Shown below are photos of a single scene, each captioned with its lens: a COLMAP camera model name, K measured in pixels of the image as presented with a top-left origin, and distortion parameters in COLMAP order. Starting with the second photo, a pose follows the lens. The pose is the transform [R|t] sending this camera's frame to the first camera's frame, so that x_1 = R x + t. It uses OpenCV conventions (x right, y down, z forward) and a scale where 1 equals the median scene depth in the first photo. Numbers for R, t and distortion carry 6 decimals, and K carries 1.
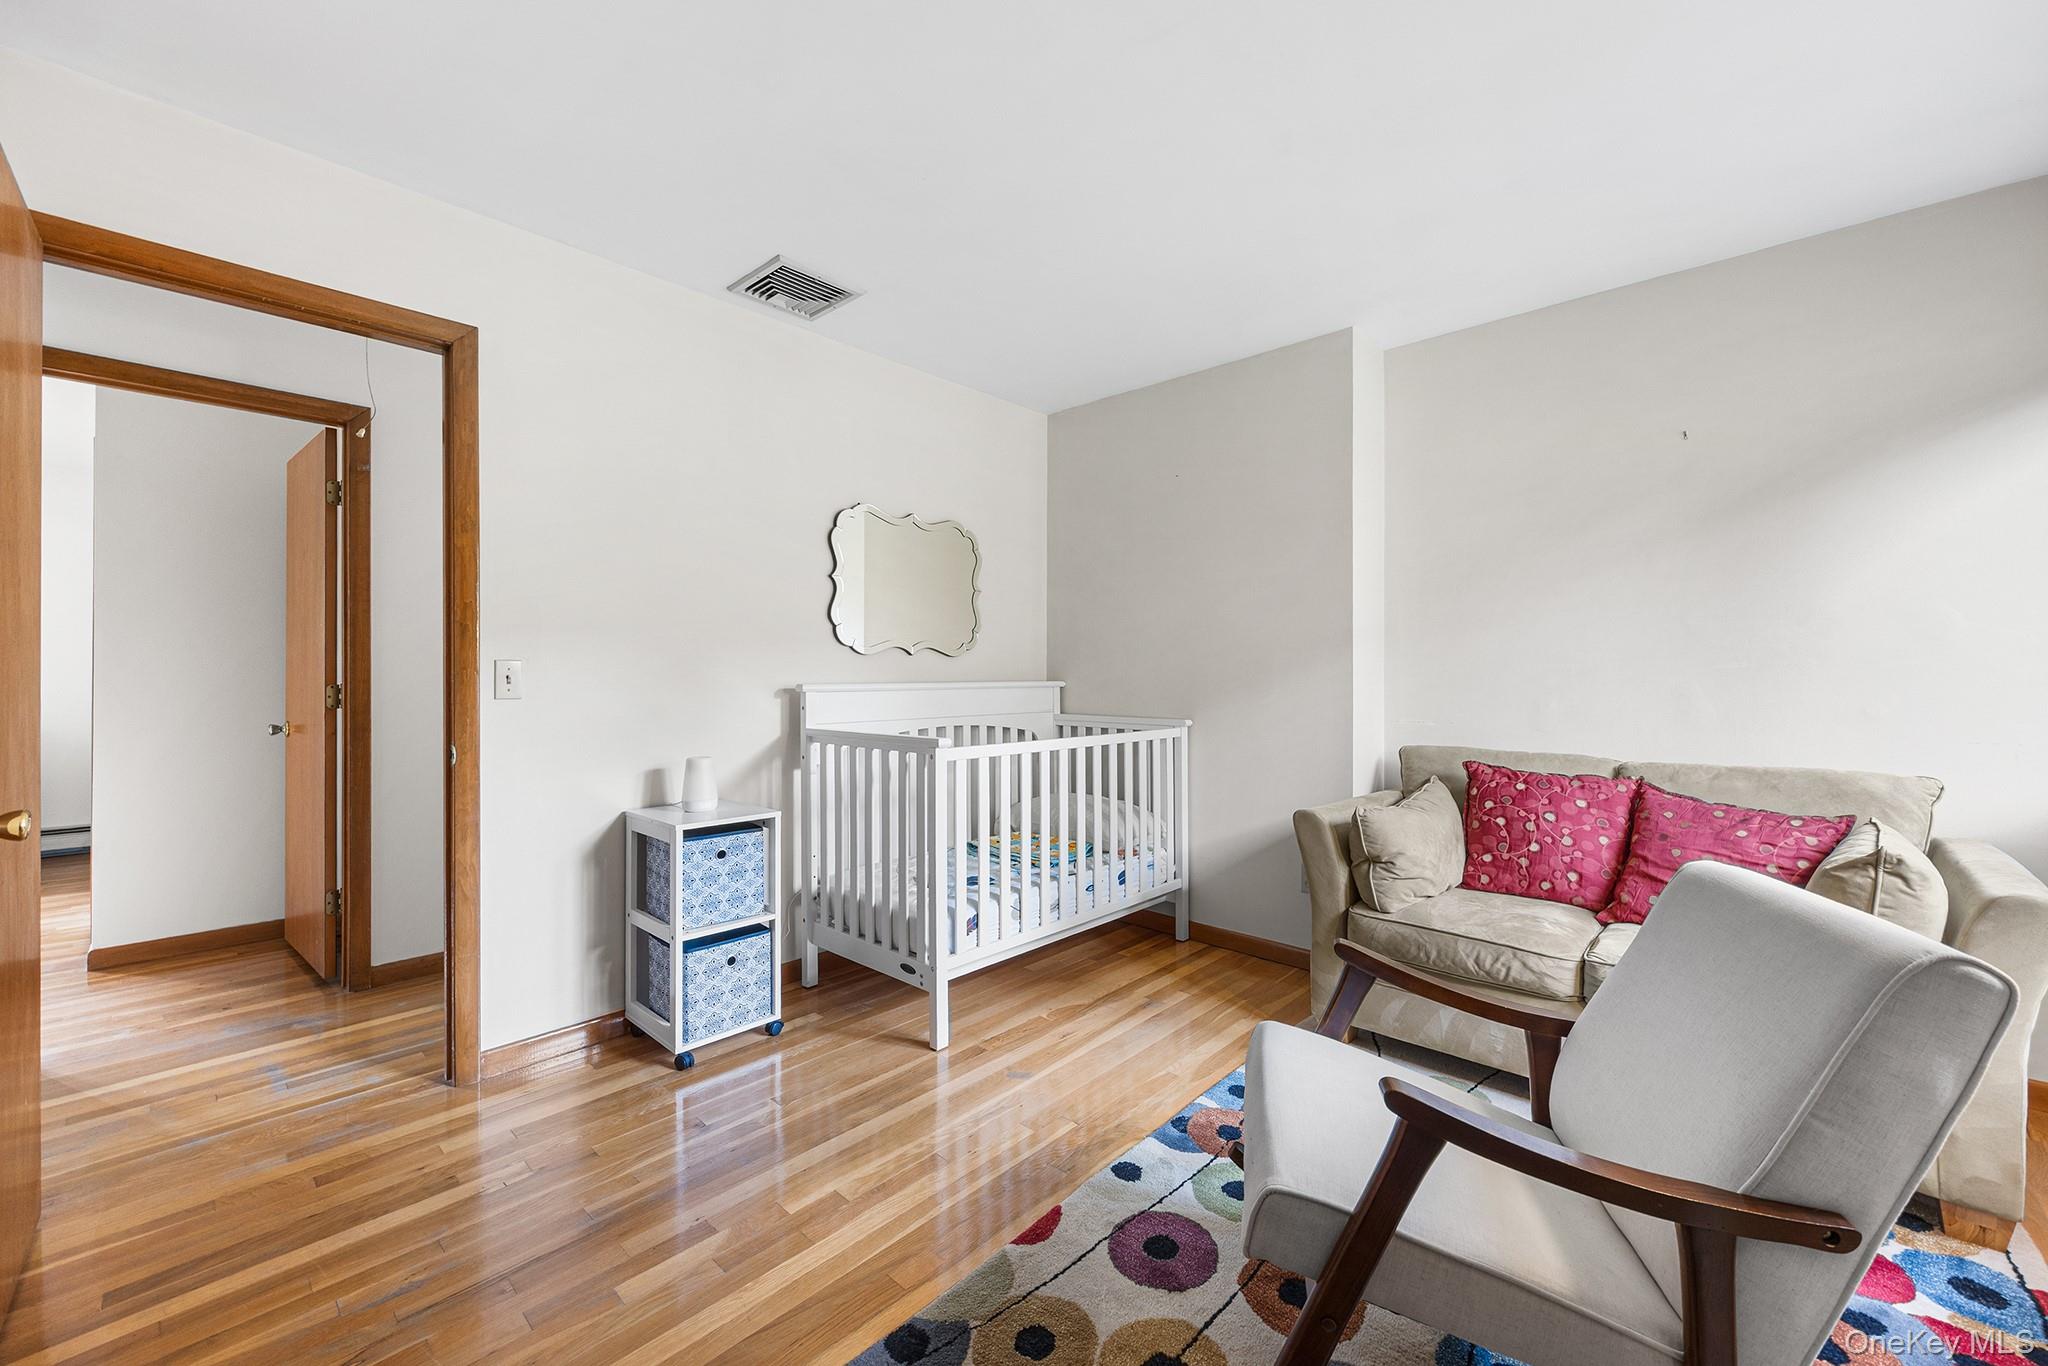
lens RADIAL K [[795.8, 0, 1026.6], [0, 795.8, 682.6], [0, 0, 1]] dist [-0.003233, 0.000159]
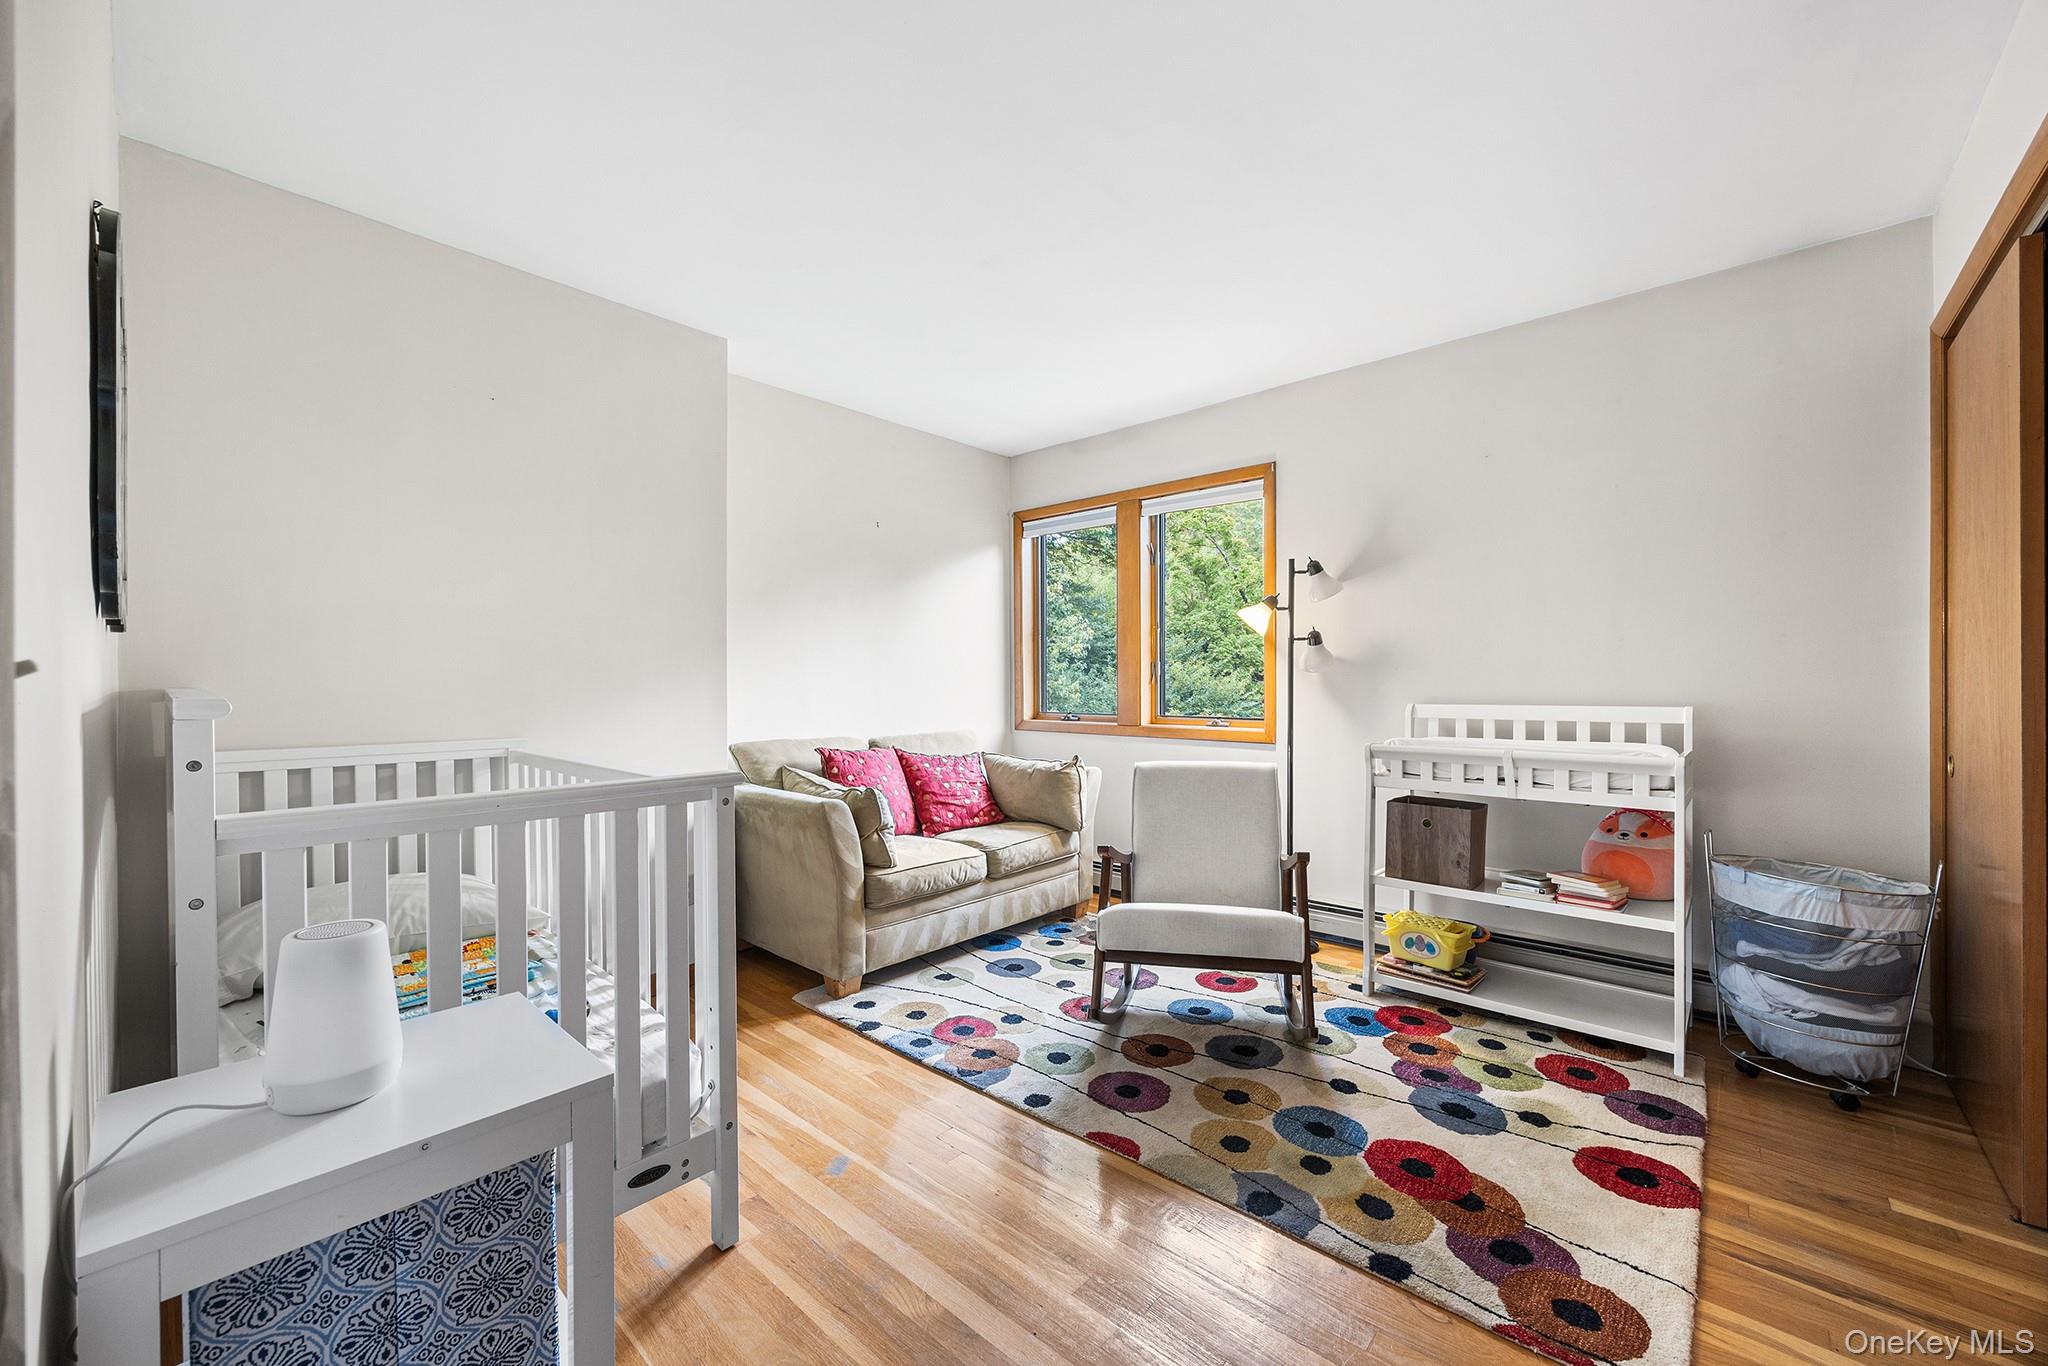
lens RADIAL K [[795.8, 0, 1026.6], [0, 795.8, 682.6], [0, 0, 1]] dist [-0.003233, 0.000159]
pose [[-0.021794, 0.001975, 0.999761, -0.806285], [0.002889, 0.999994, -0.001913, -0.001332], [-0.999758, 0.002846, -0.021799, 0.798185]]
